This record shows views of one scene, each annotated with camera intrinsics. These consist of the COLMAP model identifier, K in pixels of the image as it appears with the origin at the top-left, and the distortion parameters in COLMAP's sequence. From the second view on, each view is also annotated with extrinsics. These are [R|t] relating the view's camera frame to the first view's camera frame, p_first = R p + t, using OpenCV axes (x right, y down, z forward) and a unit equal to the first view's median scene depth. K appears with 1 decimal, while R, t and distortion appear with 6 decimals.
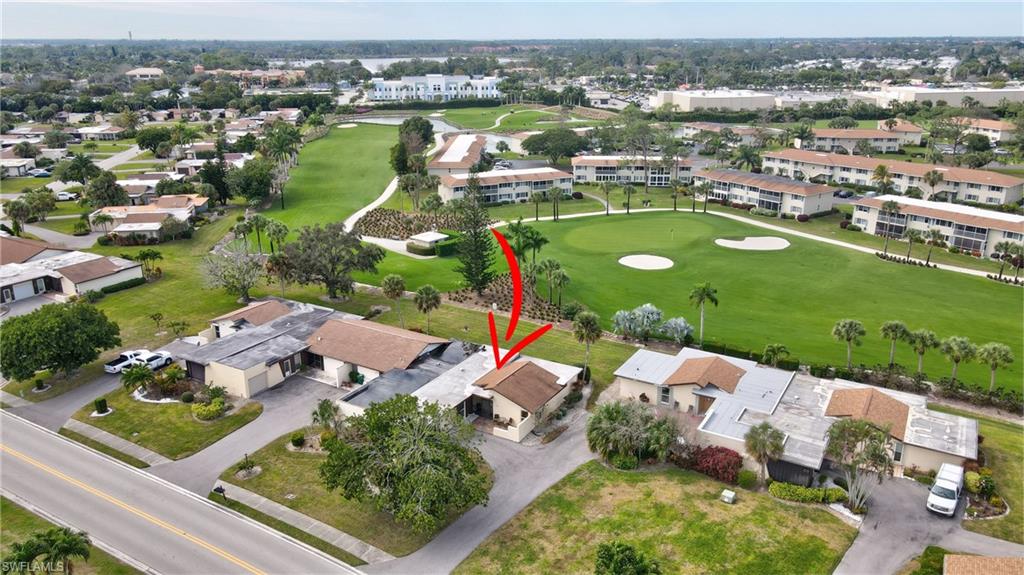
lens RADIAL K [[747.2, 0, 510.8], [0, 747.2, 286.2], [0, 0, 1]] dist [0.007049, 0.022098]
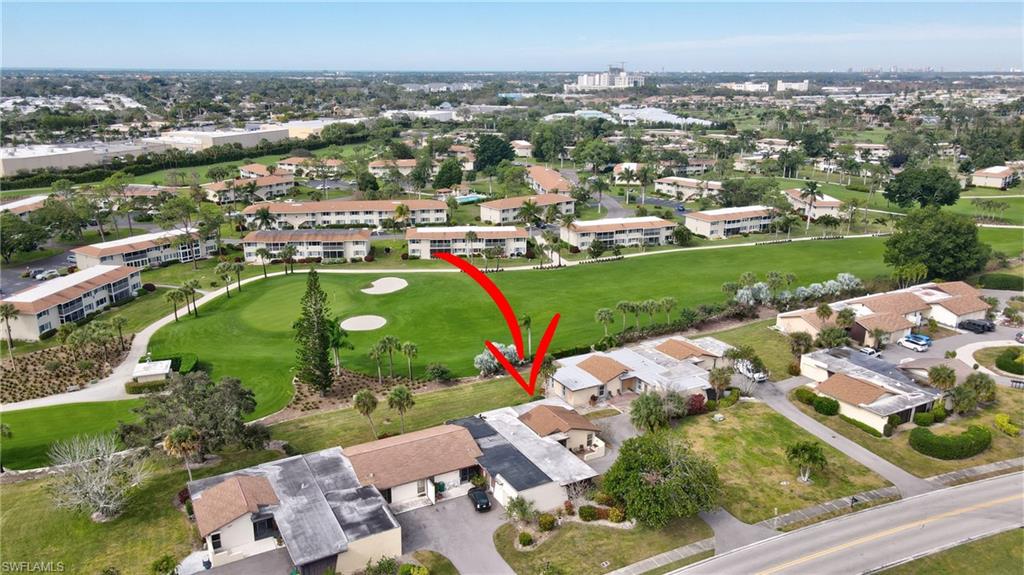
lens RADIAL K [[747.2, 0, 504.3], [0, 747.2, 292.3], [0, 0, 1]] dist [0.007049, 0.022098]
pose [[0.513662, -0.242433, 0.823030, -0.612039], [0.268133, 0.956563, 0.114422, -0.146905], [-0.815019, 0.161908, 0.556354, 0.209229]]
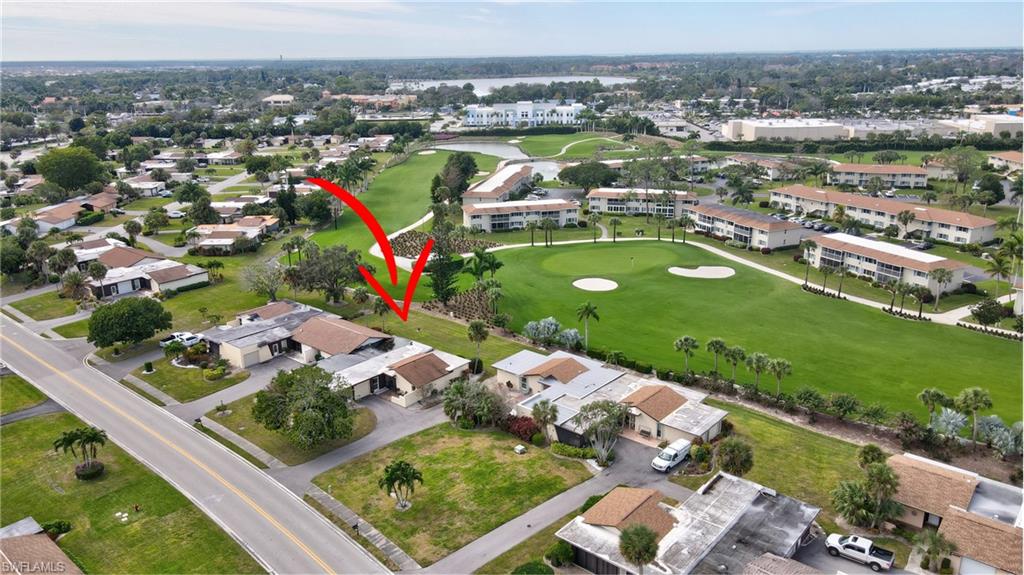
lens RADIAL K [[747.2, 0, 513.1], [0, 747.2, 281.6], [0, 0, 1]] dist [0.007049, 0.022098]
pose [[0.985766, 0.039226, -0.163483, 0.247885], [-0.043009, 0.998881, -0.019663, -0.007184], [0.162529, 0.026415, 0.986350, -0.217812]]
